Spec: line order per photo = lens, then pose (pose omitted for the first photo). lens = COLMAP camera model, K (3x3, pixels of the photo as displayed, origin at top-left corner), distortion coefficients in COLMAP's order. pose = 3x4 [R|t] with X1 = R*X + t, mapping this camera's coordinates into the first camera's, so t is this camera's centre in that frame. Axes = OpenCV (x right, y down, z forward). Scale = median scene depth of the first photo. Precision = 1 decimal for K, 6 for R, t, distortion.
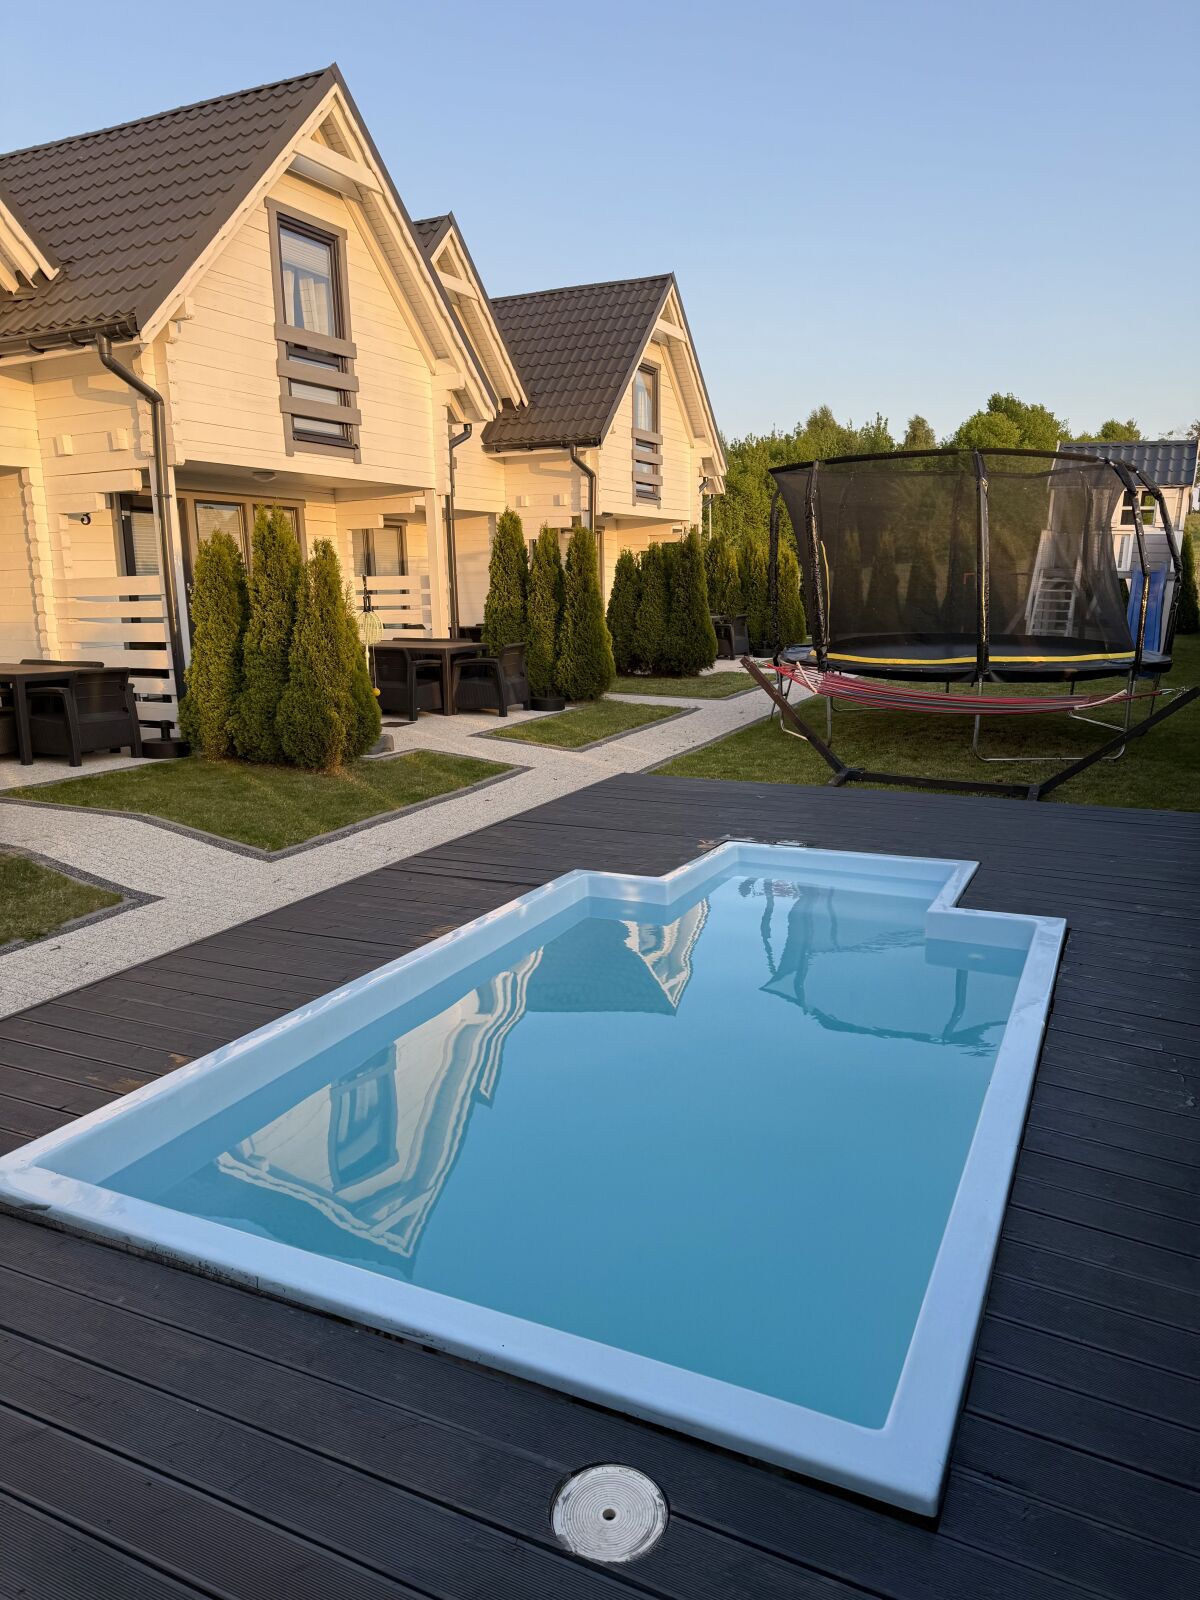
lens RADIAL K [[1117.1, 0, 600.0], [0, 1117.1, 800.0], [0, 0, 1]] dist [-0.001746, -0.002764]
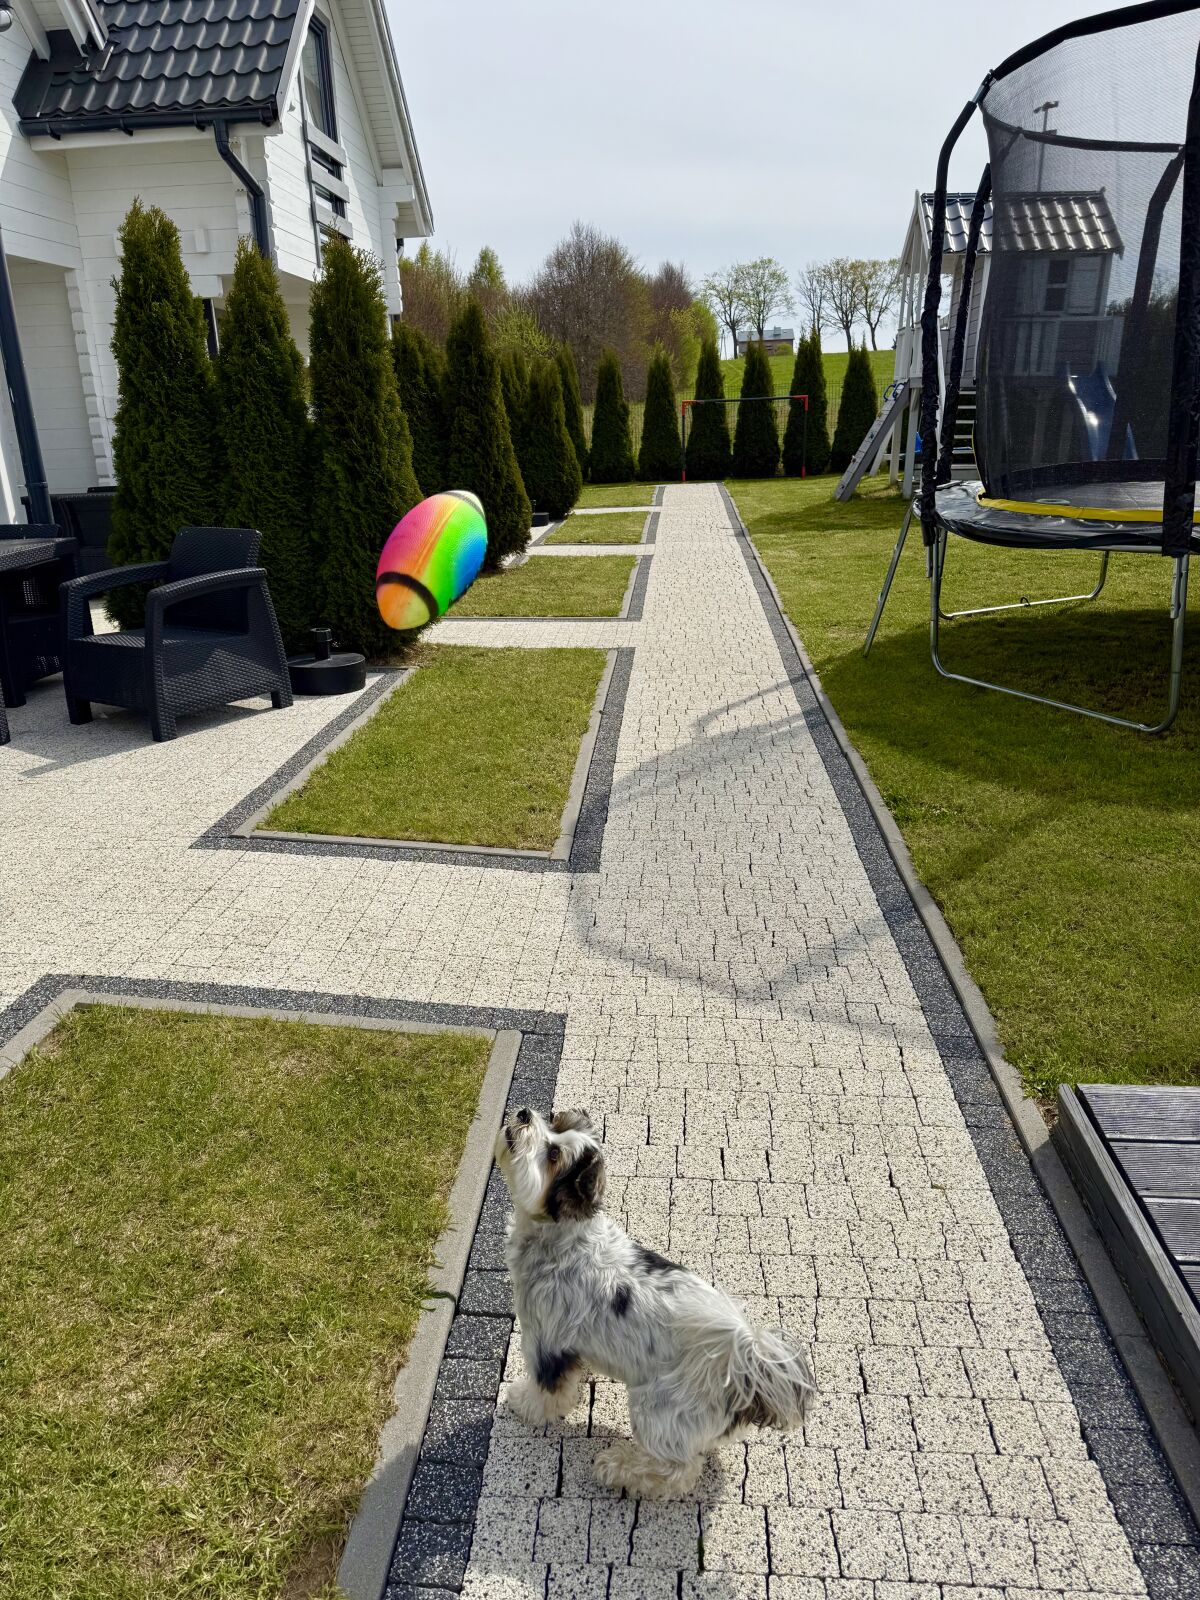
lens RADIAL K [[1117.1, 0, 600.0], [0, 1117.1, 800.0], [0, 0, 1]] dist [-0.001746, -0.002764]
pose [[0.922464, -0.147275, 0.356890, -0.090406], [0.104756, 0.985185, 0.135785, -0.061489], [-0.371600, -0.087871, 0.924225, 0.424866]]
